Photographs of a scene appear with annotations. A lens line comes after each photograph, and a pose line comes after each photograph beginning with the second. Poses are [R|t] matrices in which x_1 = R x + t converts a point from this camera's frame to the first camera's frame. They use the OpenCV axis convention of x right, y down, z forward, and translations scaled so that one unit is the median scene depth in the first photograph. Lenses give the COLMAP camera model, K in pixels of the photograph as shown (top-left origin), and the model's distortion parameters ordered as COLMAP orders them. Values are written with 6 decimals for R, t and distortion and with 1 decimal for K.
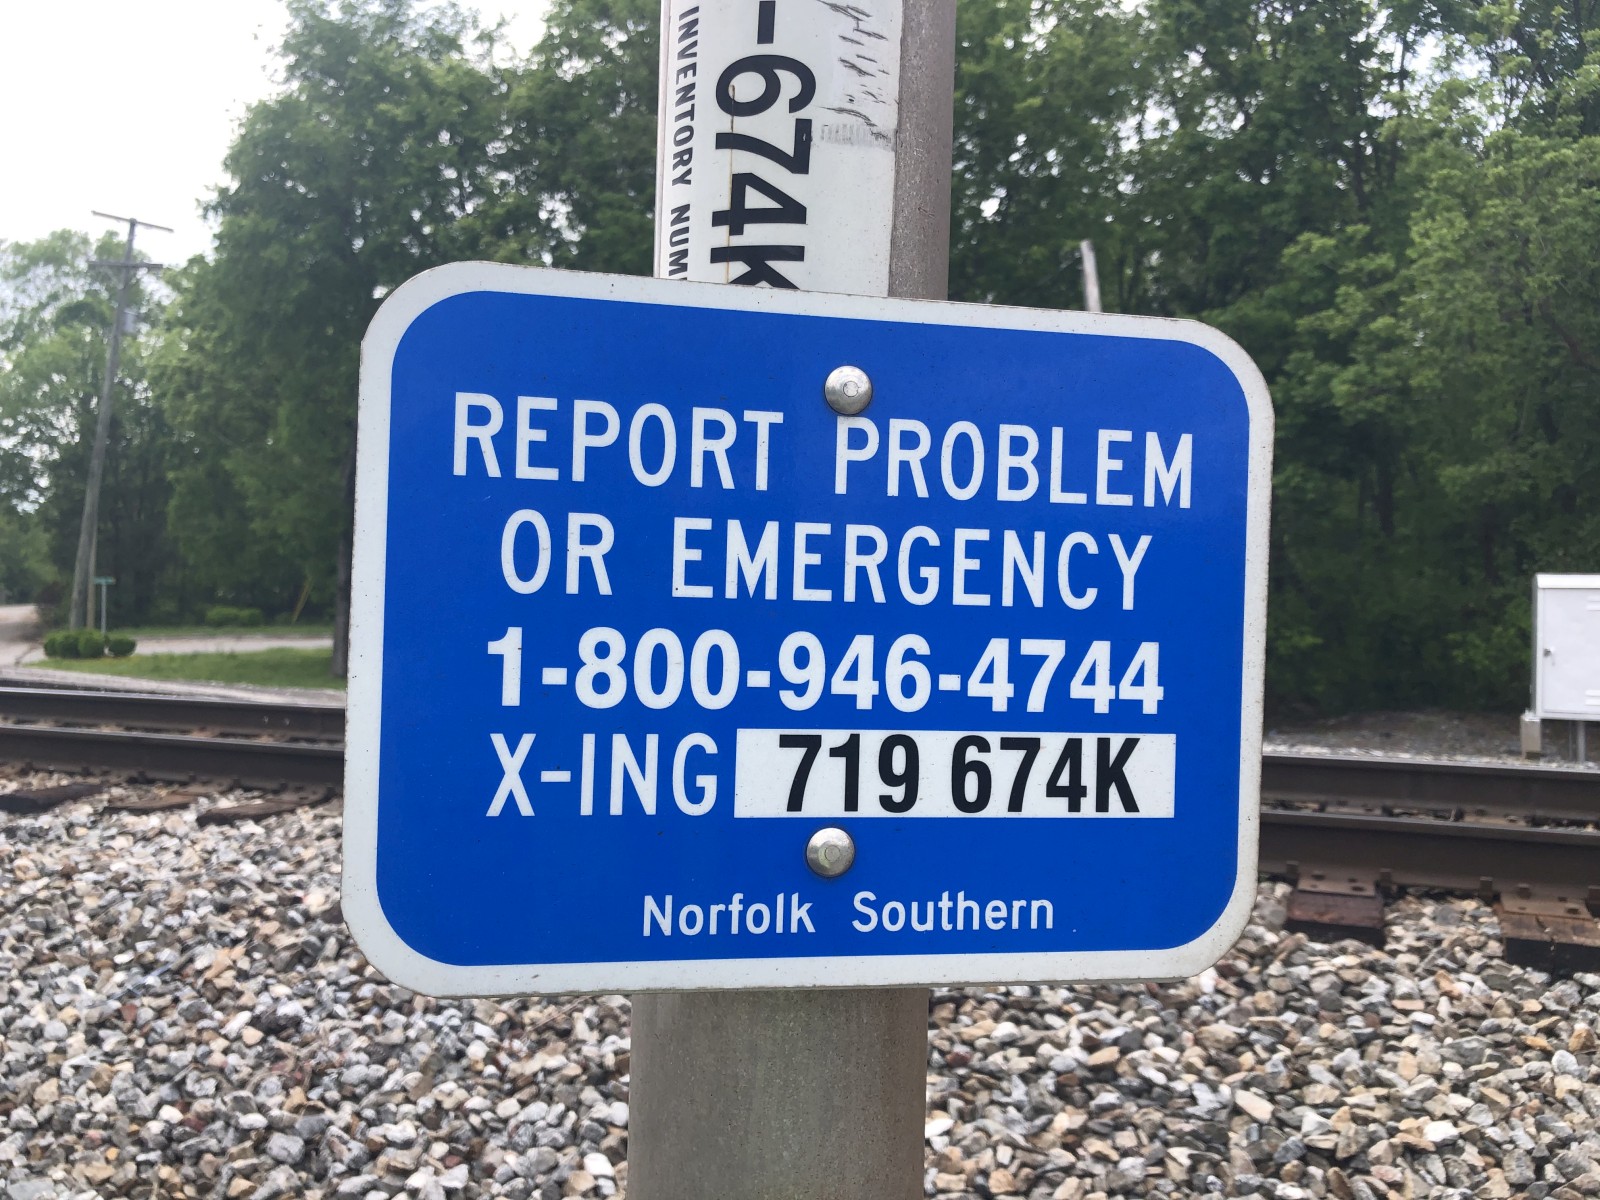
lens RADIAL K [[1316.1, 0, 800.0], [0, 1316.1, 600.0], [0, 0, 1]] dist [0.004189, 0.004563]
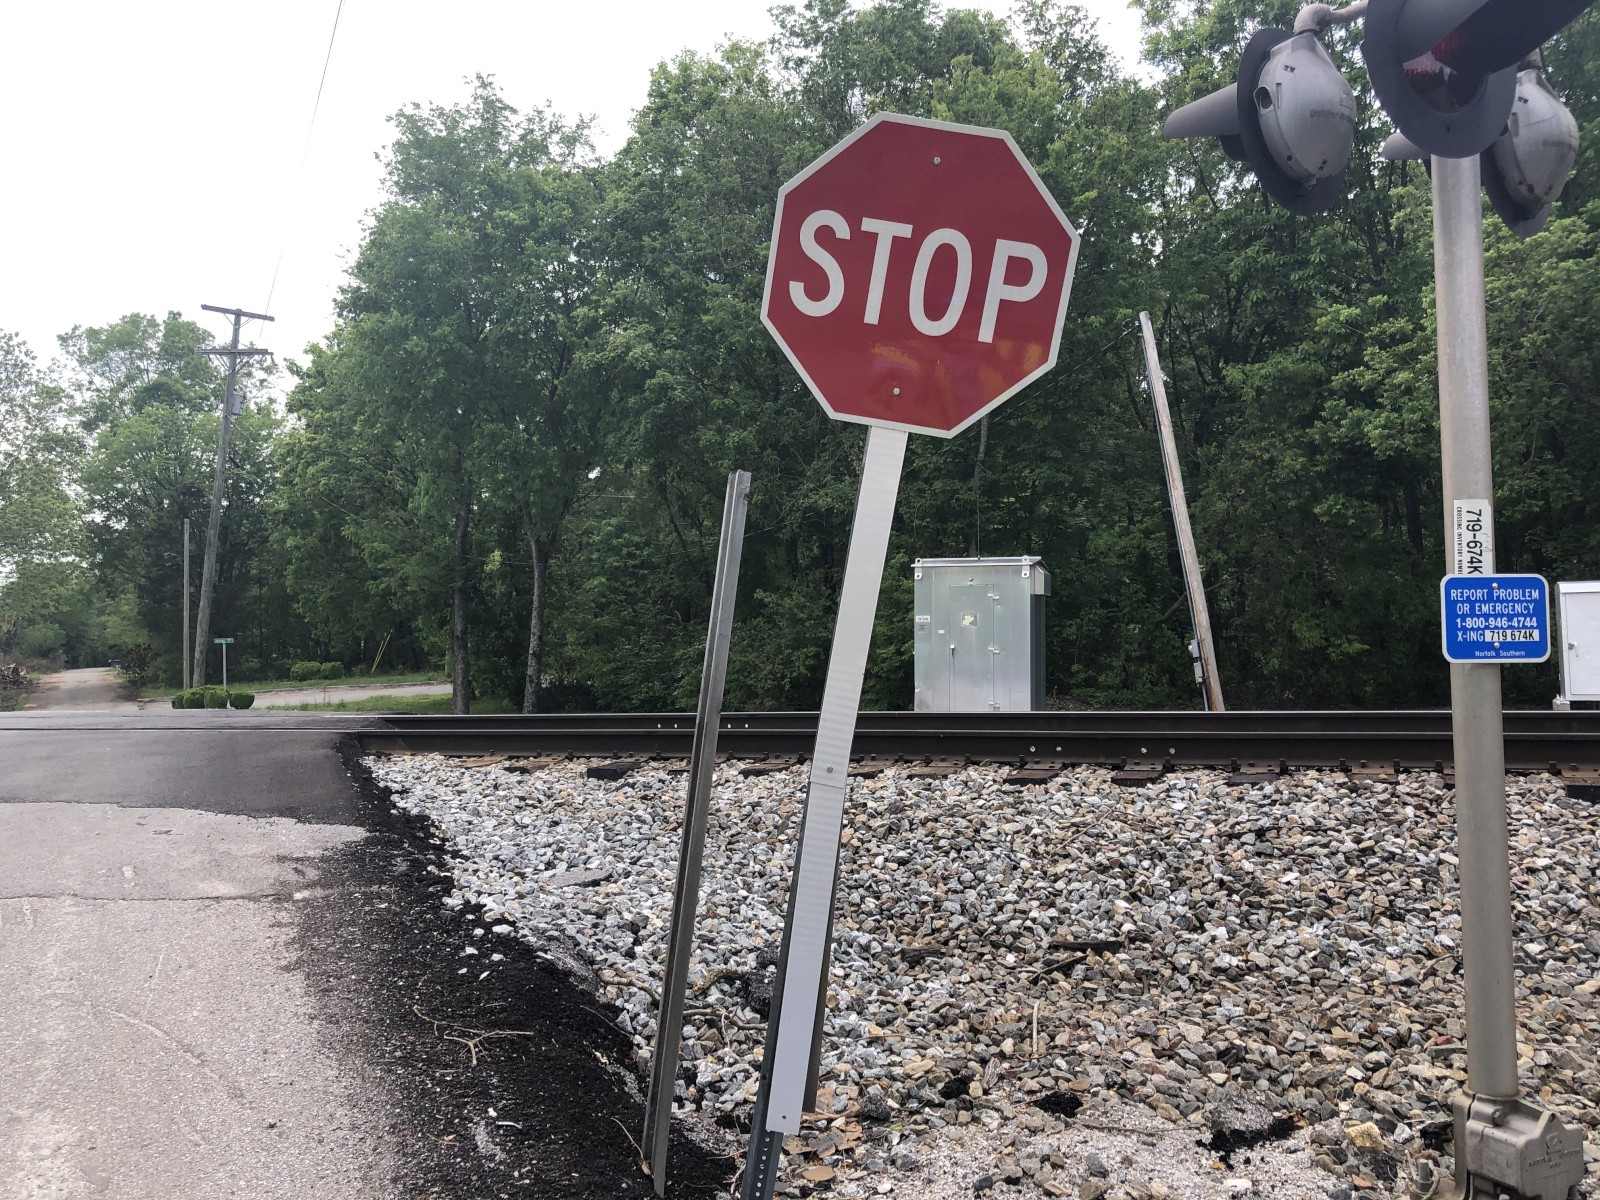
lens RADIAL K [[1272.1, 0, 796.4], [0, 1272.1, 576.2], [0, 0, 1]] dist [0.020600, -0.008951]
pose [[0.998838, -0.042514, -0.022700, -0.559210], [0.041458, 0.998122, -0.045104, -0.007017], [0.024575, 0.044111, 0.998724, -0.951803]]
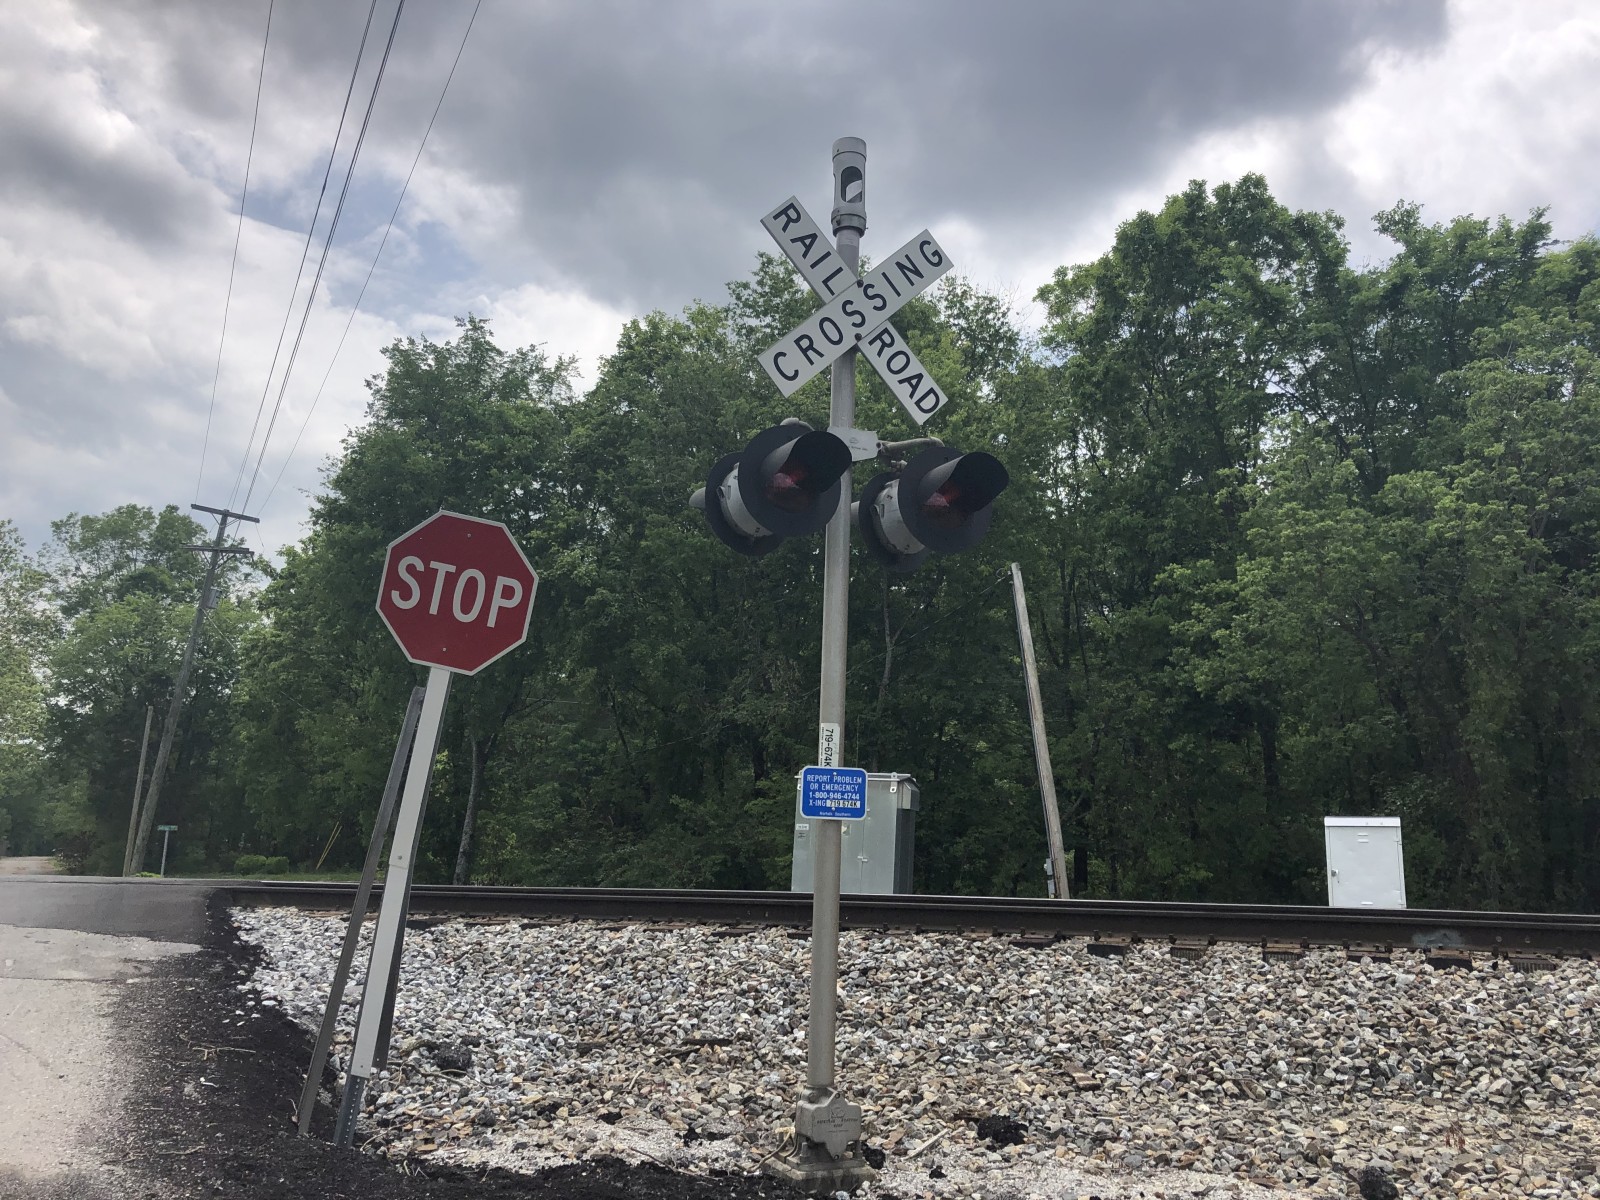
lens RADIAL K [[1245.2, 0, 817.6], [0, 1245.2, 551.2], [0, 0, 1]] dist [0.029819, -0.030454]
pose [[0.999830, 0.005765, 0.017524, -0.049941], [-0.001502, 0.972198, -0.234156, 0.087355], [-0.018387, 0.234090, 0.972041, -1.711681]]
